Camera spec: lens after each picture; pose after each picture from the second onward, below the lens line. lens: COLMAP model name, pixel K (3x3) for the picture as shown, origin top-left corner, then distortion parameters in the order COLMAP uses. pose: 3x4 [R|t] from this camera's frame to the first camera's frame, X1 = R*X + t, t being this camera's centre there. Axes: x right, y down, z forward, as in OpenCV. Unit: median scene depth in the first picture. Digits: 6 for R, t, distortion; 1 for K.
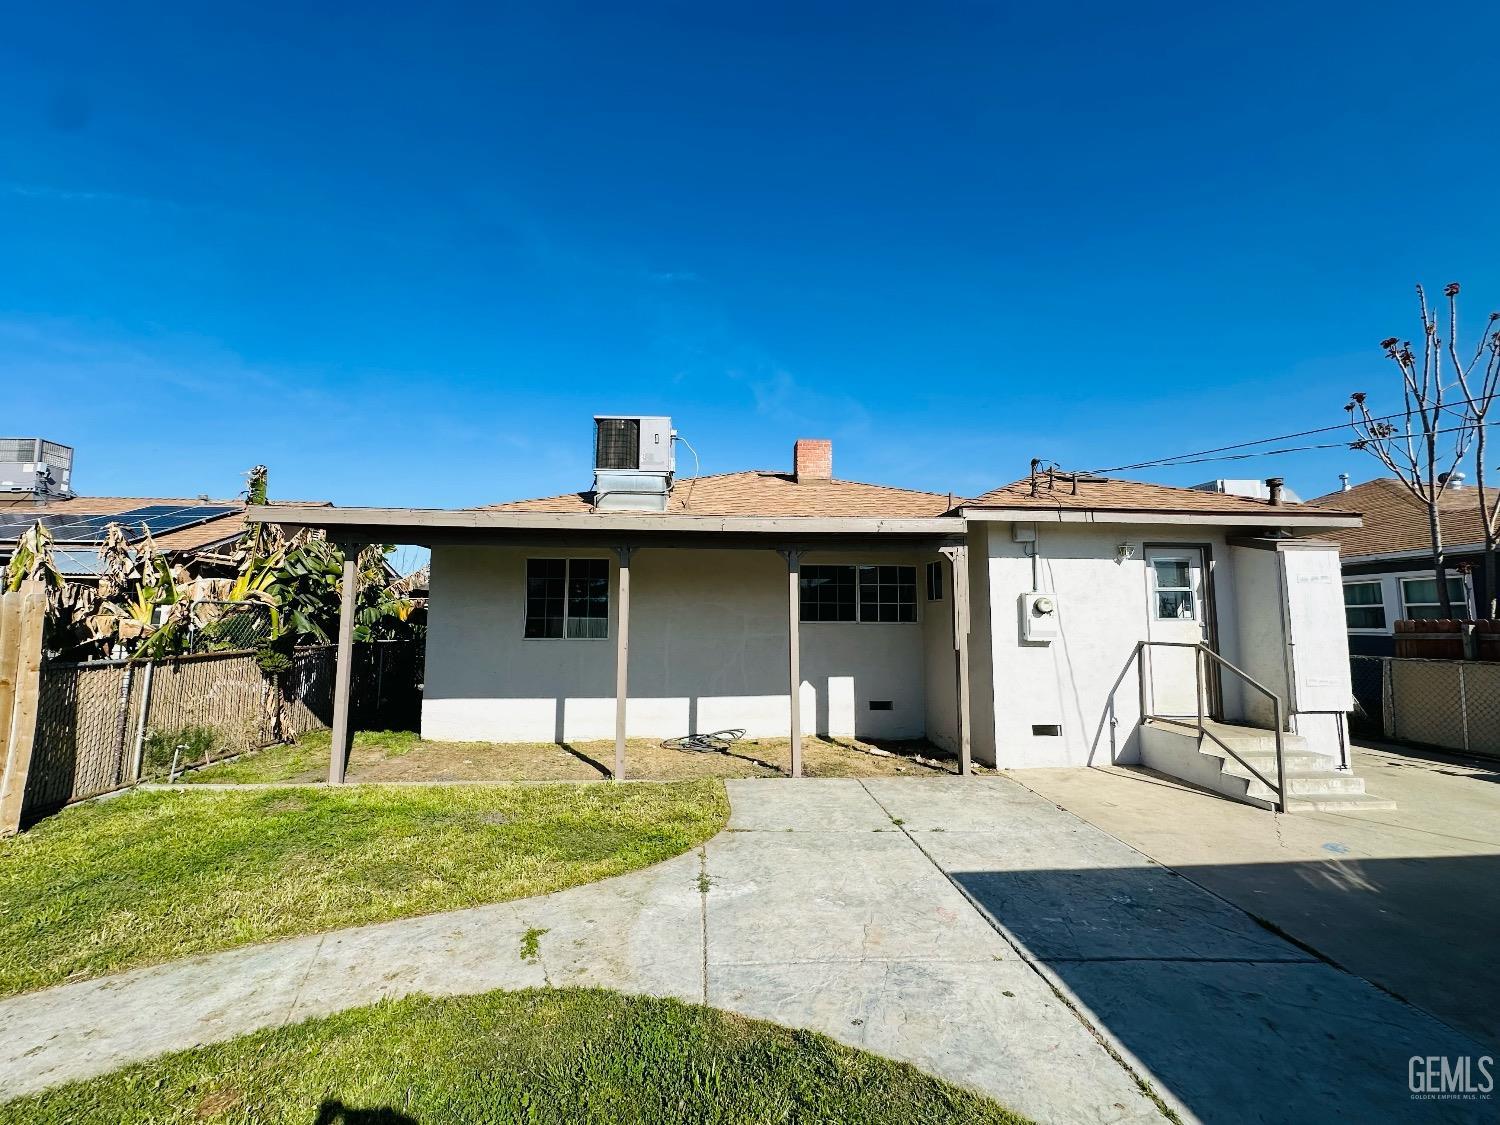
lens RADIAL K [[597.4, 0, 752.2], [0, 597.4, 561.8], [0, 0, 1]] dist [-0.006706, 0.001309]
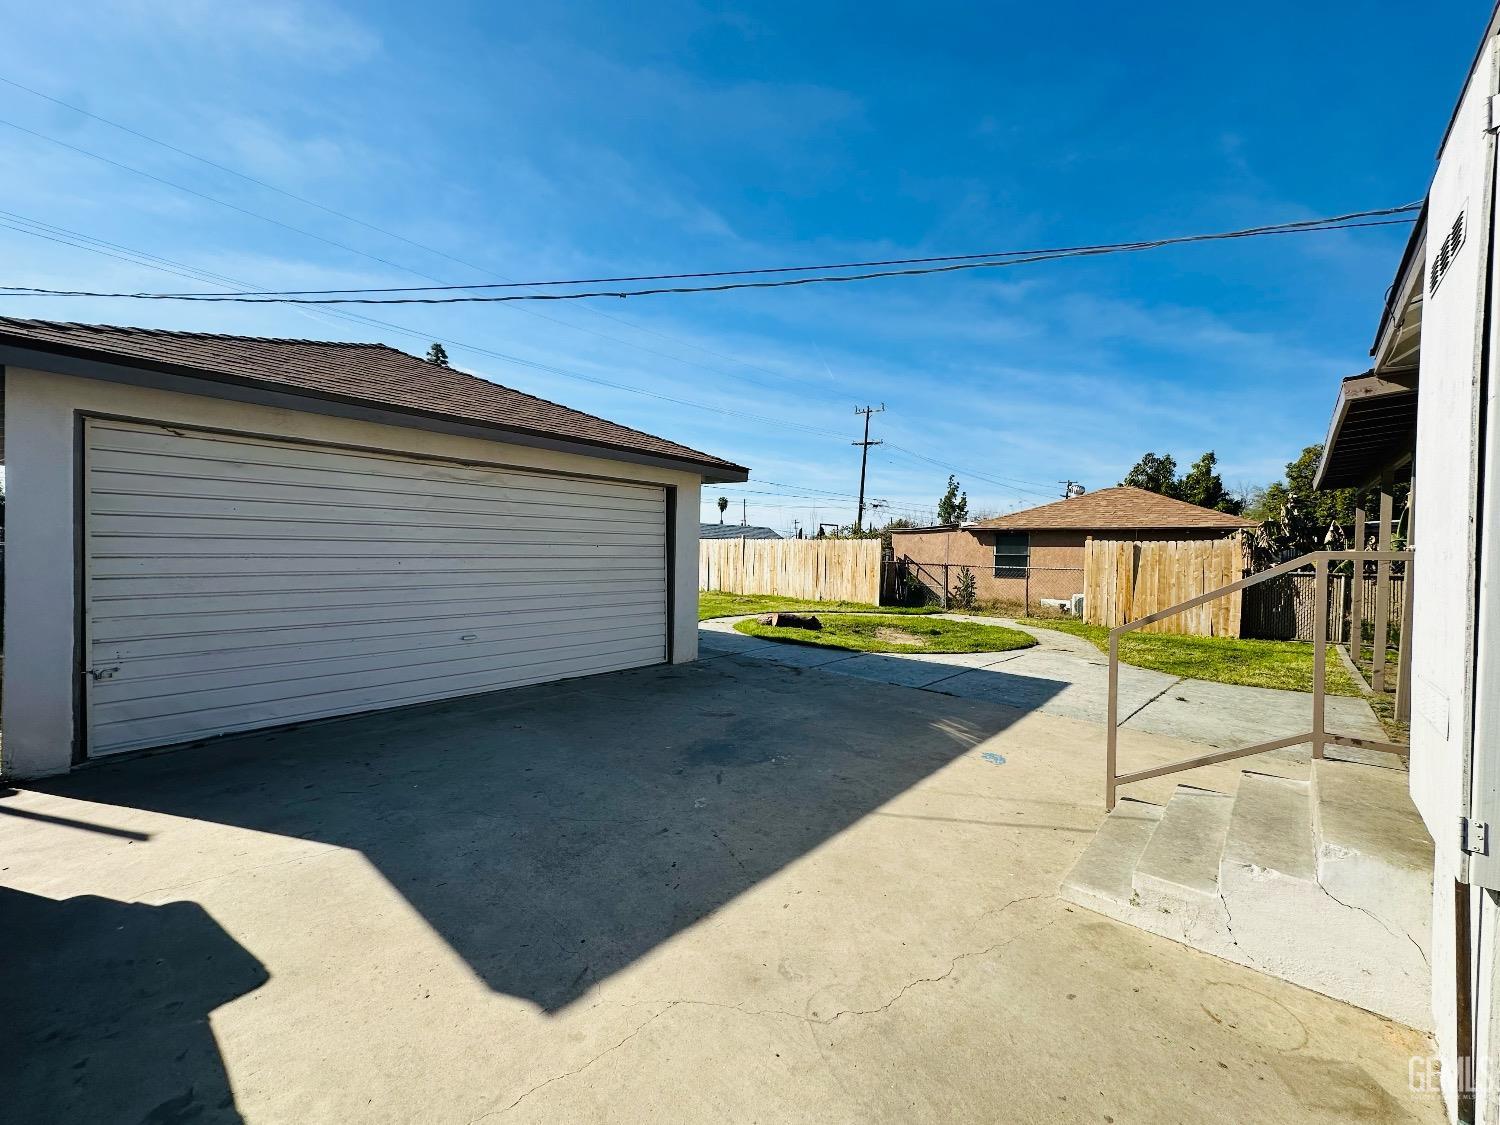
lens RADIAL K [[597.4, 0, 743.2], [0, 597.4, 560.5], [0, 0, 1]] dist [-0.006706, 0.001309]
pose [[-0.728788, -0.013025, -0.684616, 1.210937], [0.043363, 0.996934, -0.065128, 0.137183], [0.683365, -0.077151, -0.725989, 0.907787]]
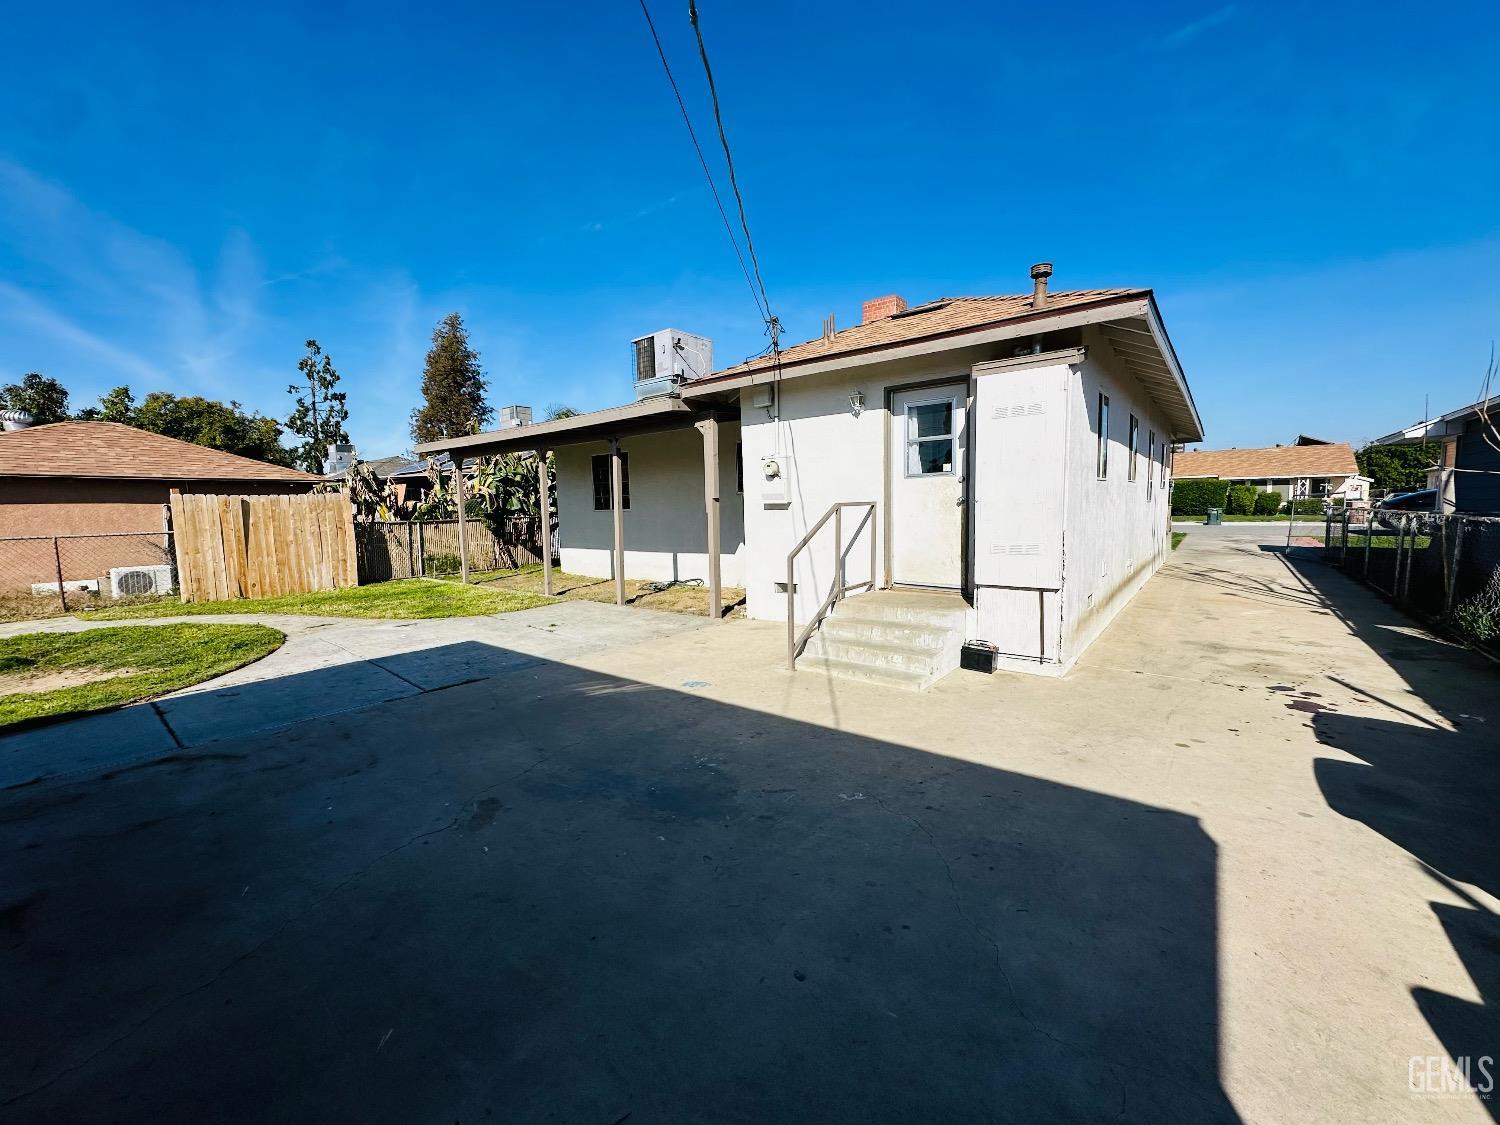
lens RADIAL K [[597.4, 0, 751.6], [0, 597.4, 565.2], [0, 0, 1]] dist [-0.006706, 0.001309]
pose [[0.732119, 0.048086, -0.679477, 1.137313], [0.093675, 0.980920, 0.170352, 0.056128], [0.674705, -0.188368, 0.713646, 0.206214]]
